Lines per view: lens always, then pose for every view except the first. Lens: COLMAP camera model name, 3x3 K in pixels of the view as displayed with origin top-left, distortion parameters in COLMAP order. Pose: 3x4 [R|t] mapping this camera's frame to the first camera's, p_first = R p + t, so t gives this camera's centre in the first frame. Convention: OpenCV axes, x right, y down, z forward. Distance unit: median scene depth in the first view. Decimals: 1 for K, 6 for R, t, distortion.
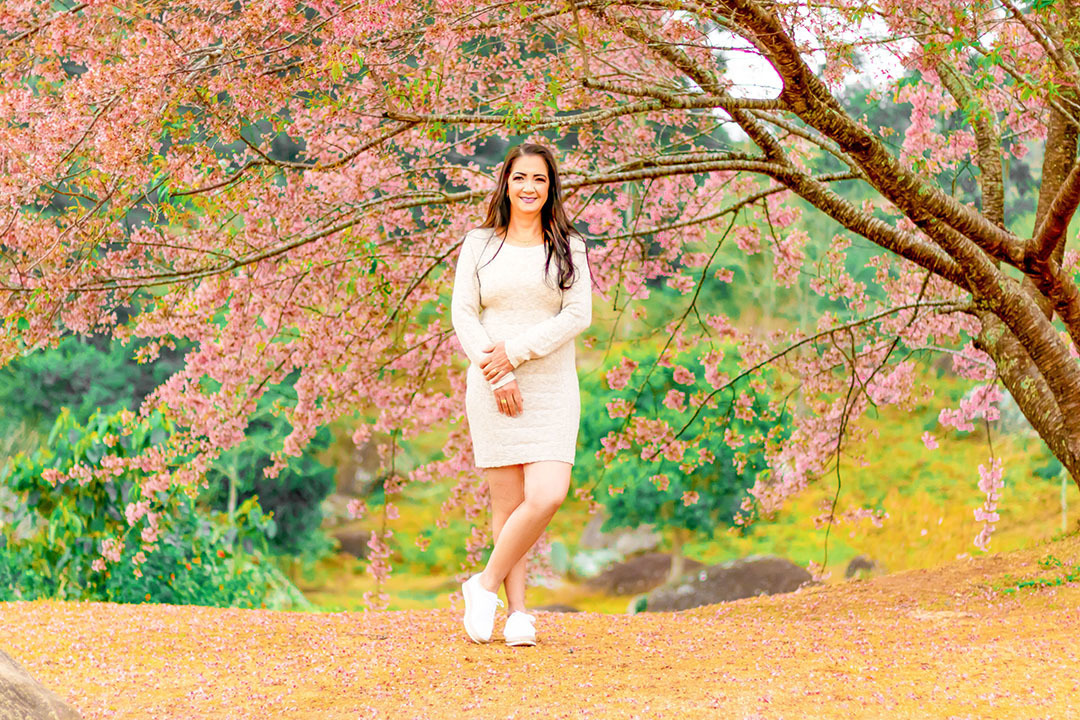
lens RADIAL K [[2594.8, 0, 540.2], [0, 2594.8, 360.3], [0, 0, 1]] dist [-0.267423, 0.000000]
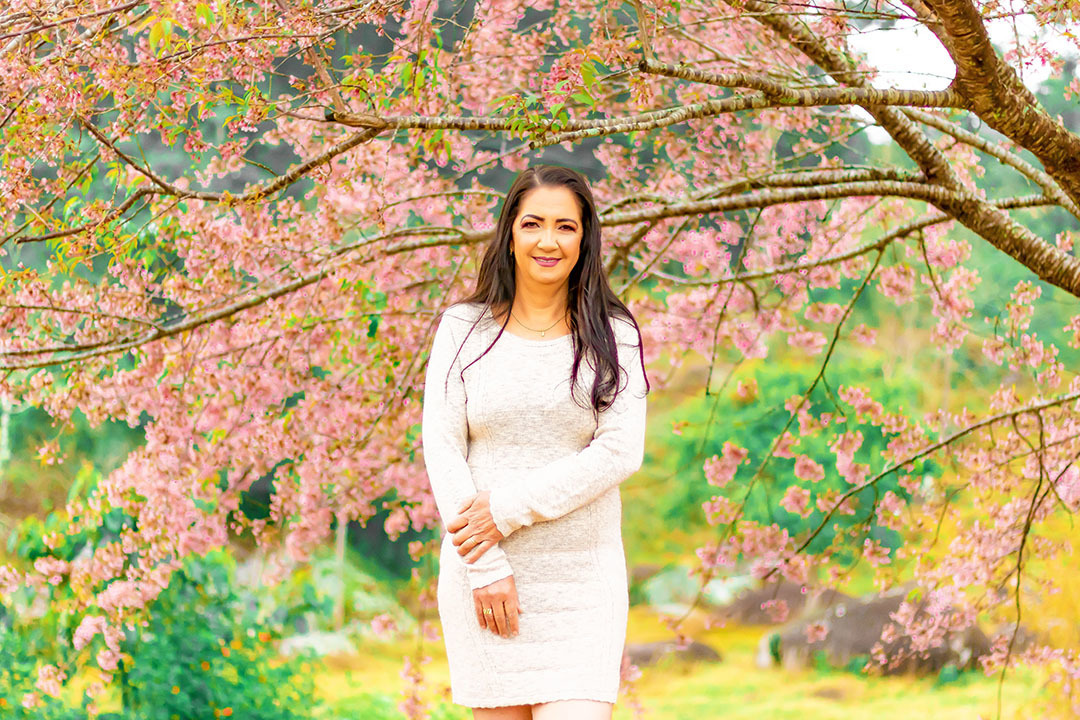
lens RADIAL K [[2594.8, 0, 540.7], [0, 2594.8, 358.8], [0, 0, 1]] dist [-0.267423, 0.000000]
pose [[0.998585, -0.000112, -0.053182, 0.020263], [0.000071, 1.000000, -0.000771, -0.027954], [0.053183, 0.000766, 0.998585, 0.292642]]
